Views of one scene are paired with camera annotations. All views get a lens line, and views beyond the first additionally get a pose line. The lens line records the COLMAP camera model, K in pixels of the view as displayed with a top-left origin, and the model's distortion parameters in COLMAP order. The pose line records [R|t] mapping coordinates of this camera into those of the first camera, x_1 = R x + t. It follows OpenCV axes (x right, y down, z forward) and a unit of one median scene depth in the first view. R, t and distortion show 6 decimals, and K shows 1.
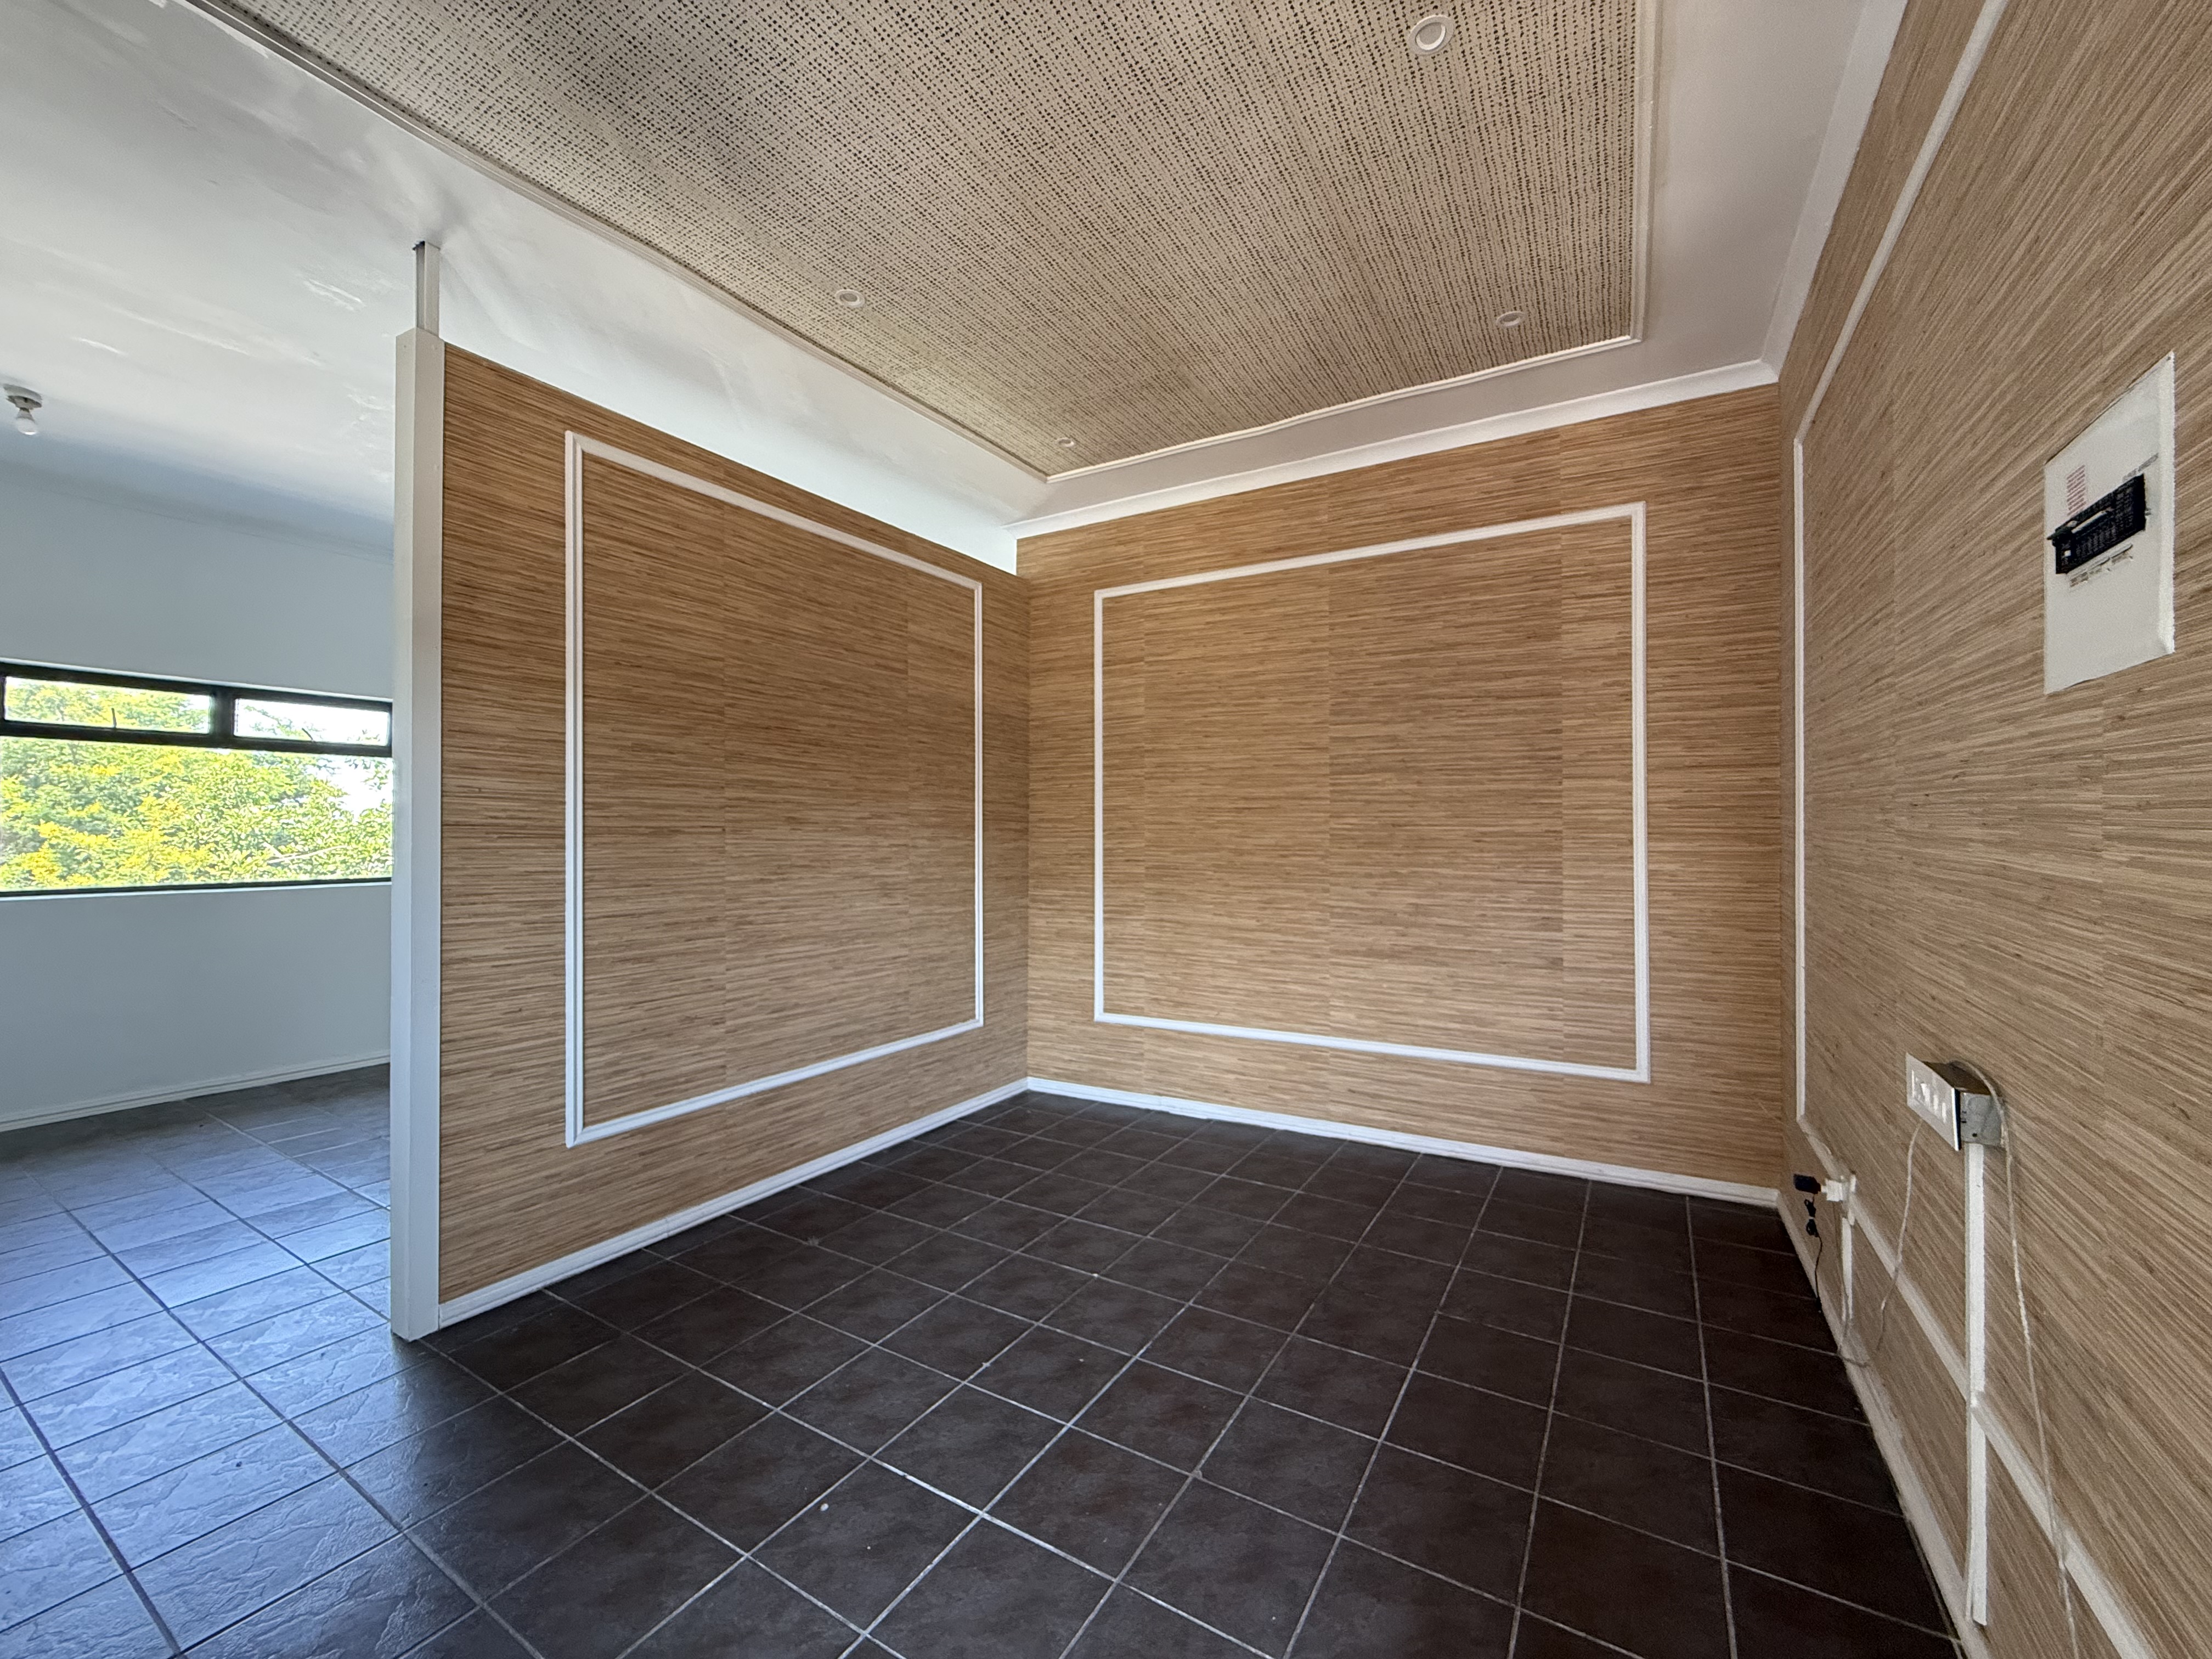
lens RADIAL K [[883.0, 0, 1104.2], [0, 883.0, 828.6], [0, 0, 1]] dist [-0.001890, 0.000552]
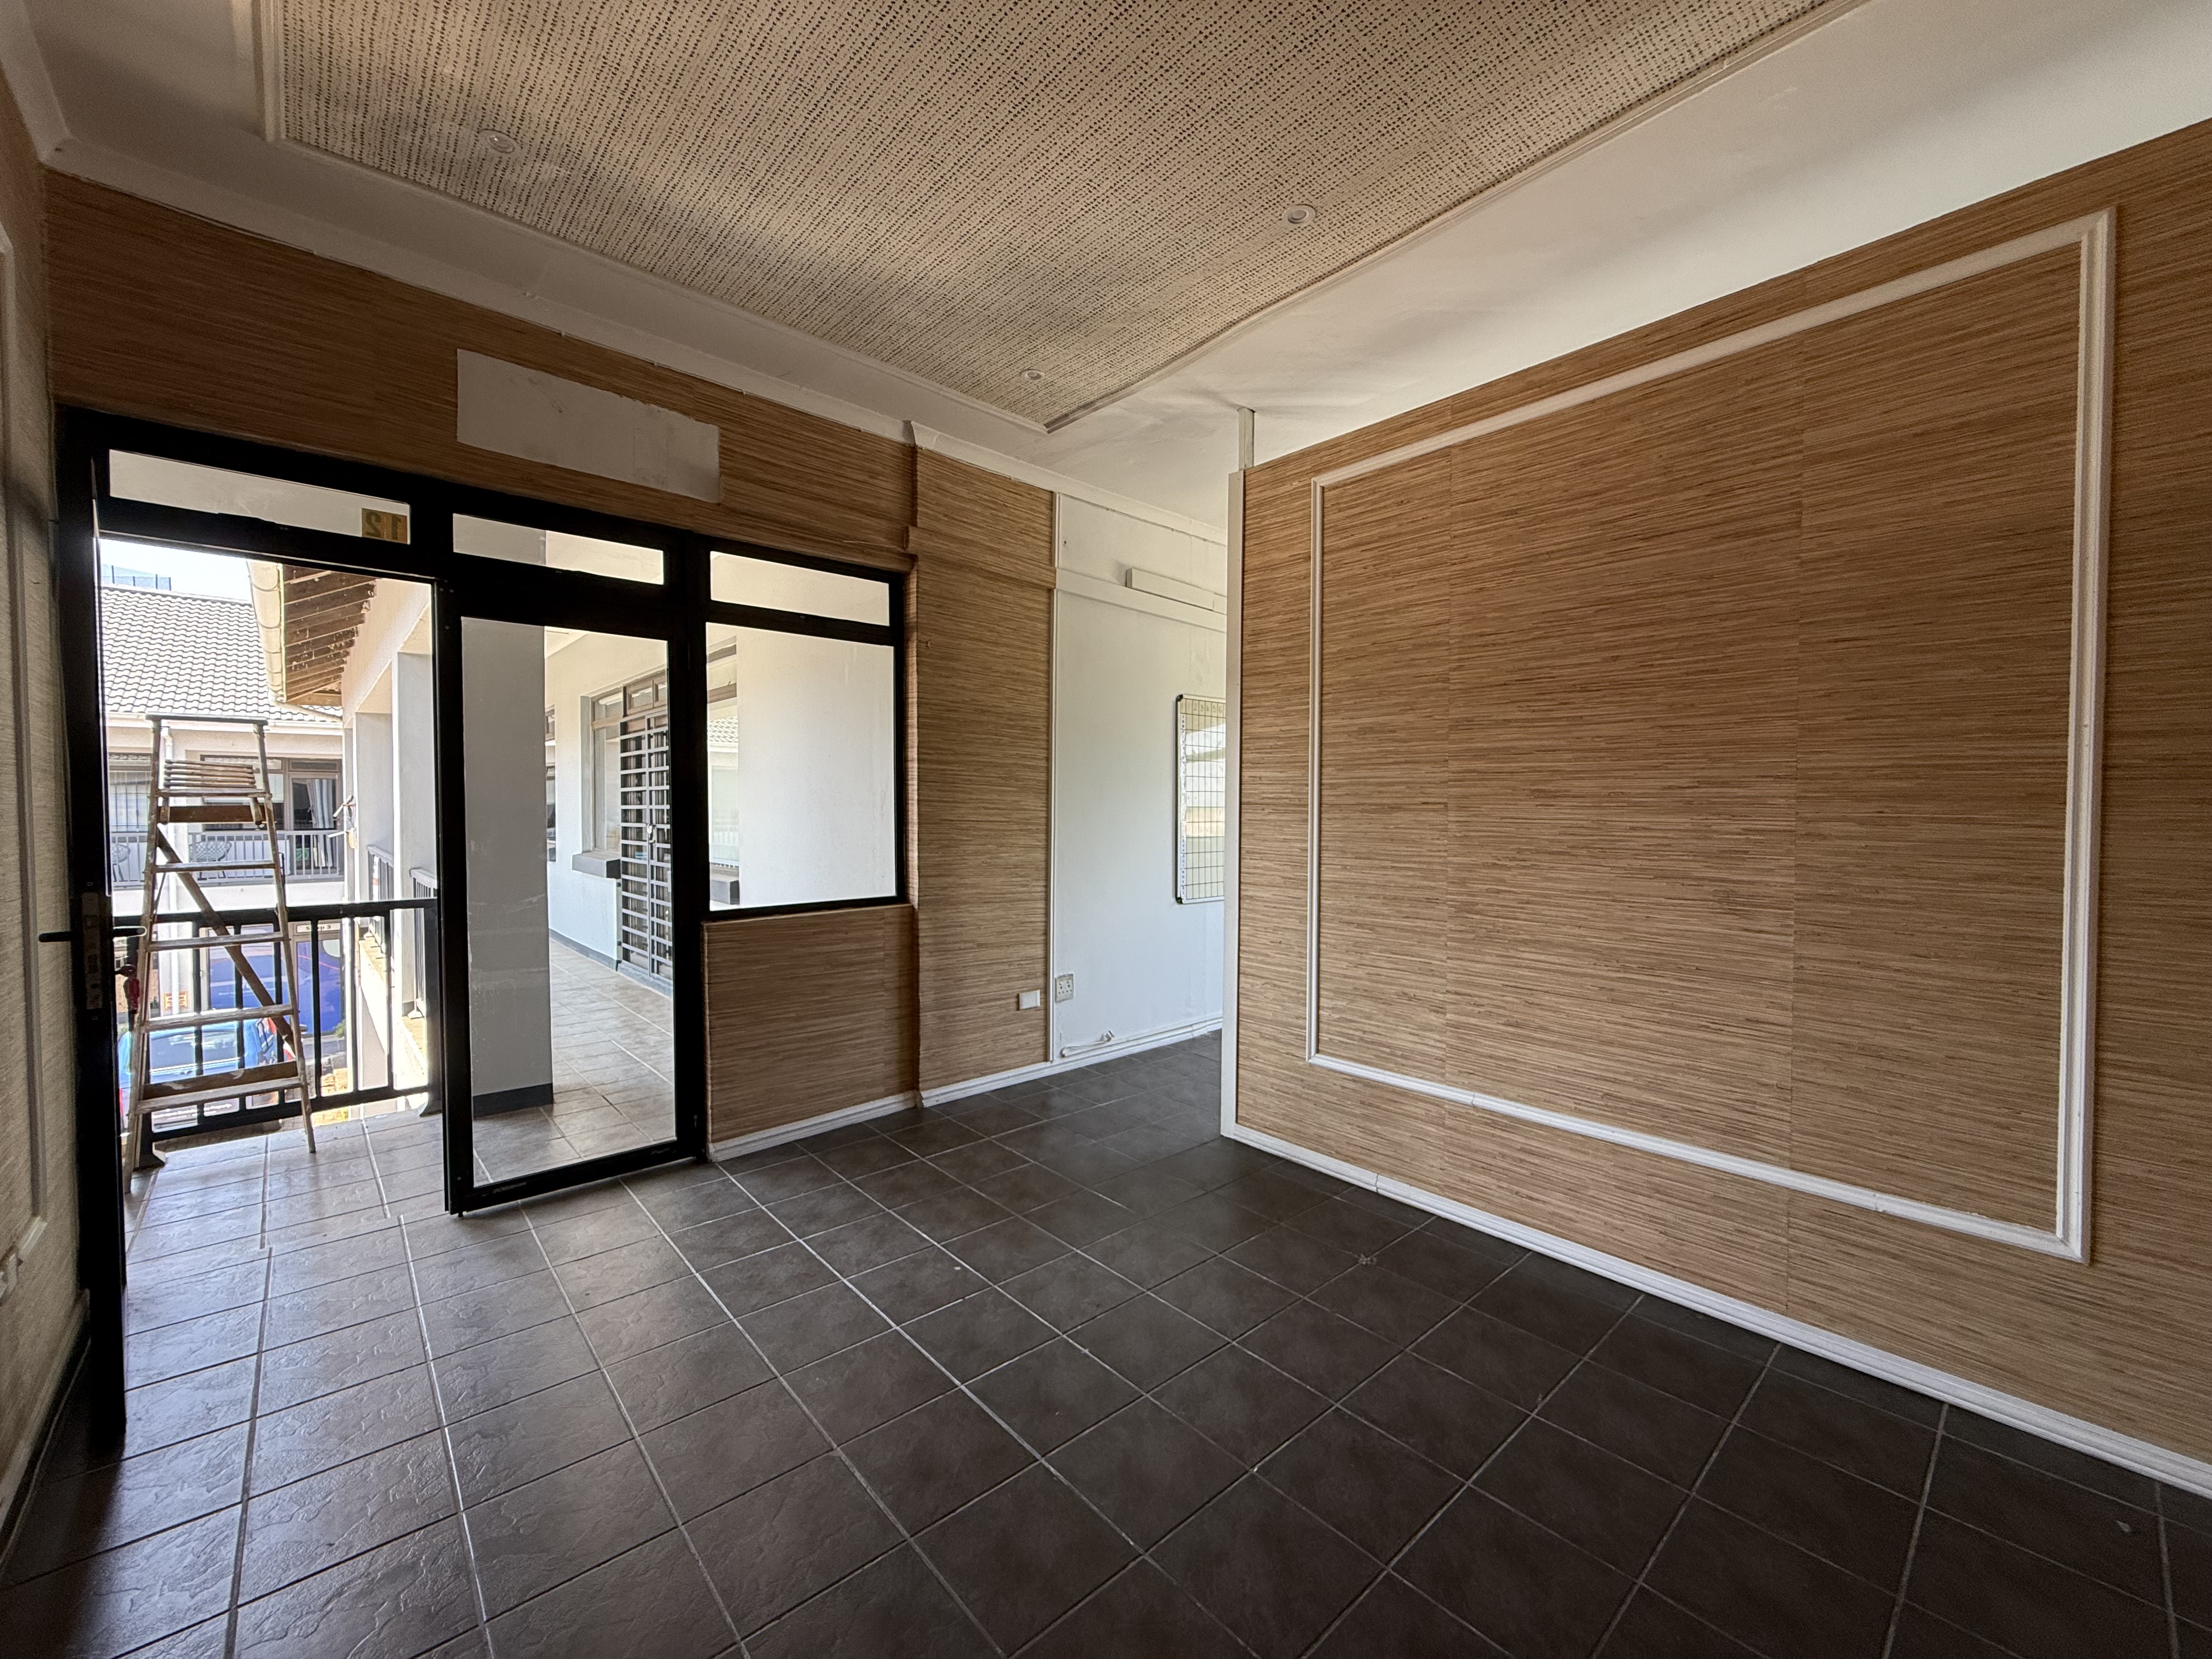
lens RADIAL K [[883.0, 0, 1108.7], [0, 883.0, 823.4], [0, 0, 1]] dist [-0.001890, 0.000552]
pose [[-0.283845, 0.017397, -0.958712, 0.548213], [0.006181, 0.999848, 0.016314, 0.002167], [0.958850, -0.001295, -0.283909, 0.910571]]
